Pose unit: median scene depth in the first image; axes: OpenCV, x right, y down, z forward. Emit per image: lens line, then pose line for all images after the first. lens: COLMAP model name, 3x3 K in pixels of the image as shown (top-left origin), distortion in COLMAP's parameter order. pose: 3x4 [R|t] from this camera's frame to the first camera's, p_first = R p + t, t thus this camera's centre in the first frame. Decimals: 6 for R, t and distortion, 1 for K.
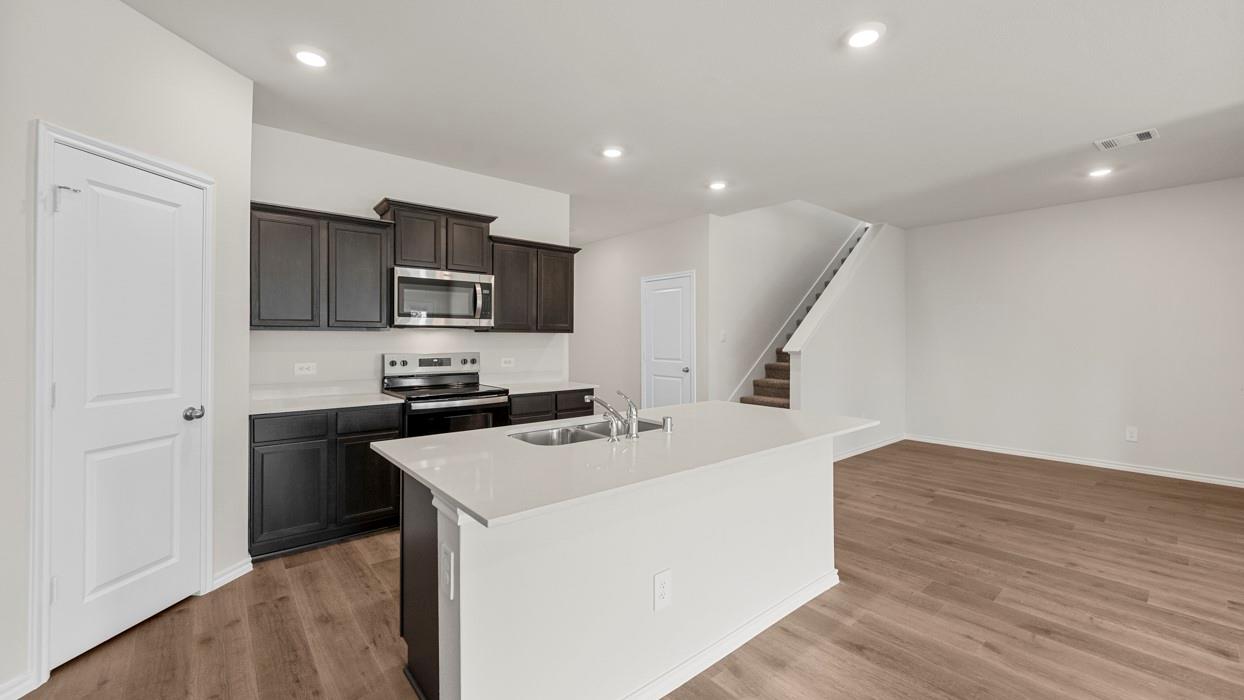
lens RADIAL K [[494.4, 0, 631.7], [0, 494.4, 335.0], [0, 0, 1]] dist [0.001481, 0.000260]
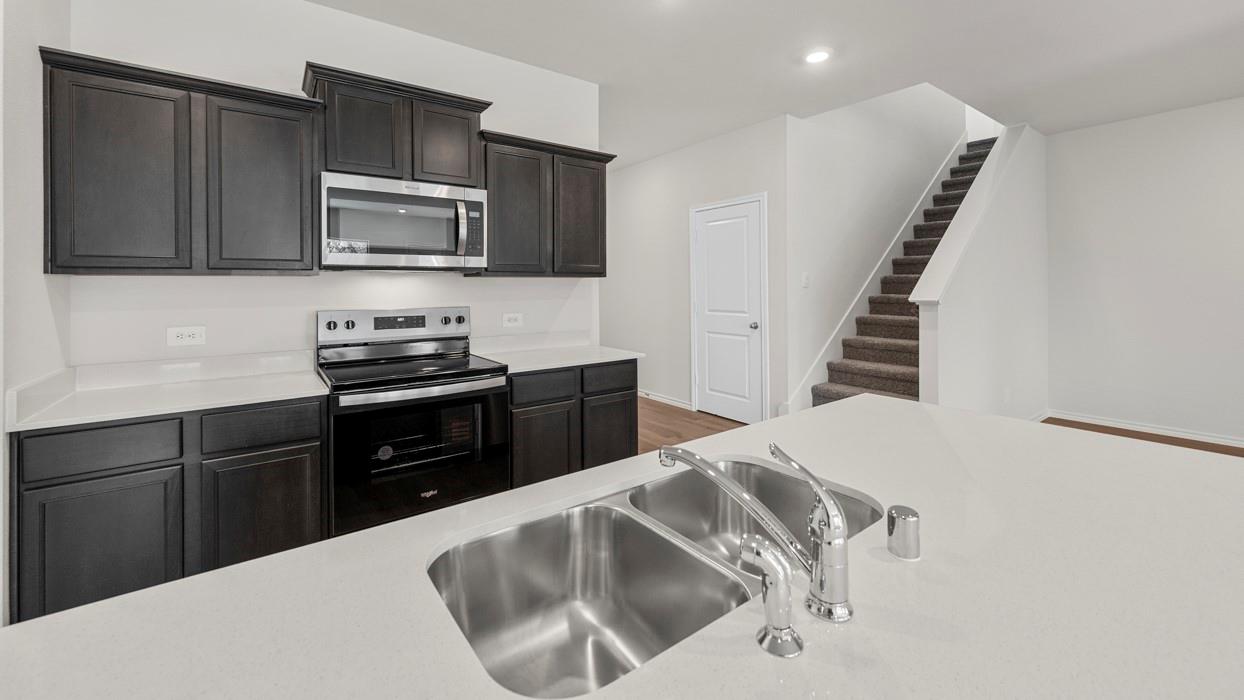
lens RADIAL K [[491.9, 0, 623.3], [0, 491.9, 283.9], [0, 0, 1]] dist [-0.001276, -0.000189]
pose [[0.997371, -0.008748, -0.071933, -0.049815], [0.008978, 0.999956, 0.002882, 0.004178], [0.071905, -0.003520, 0.997405, 0.351576]]
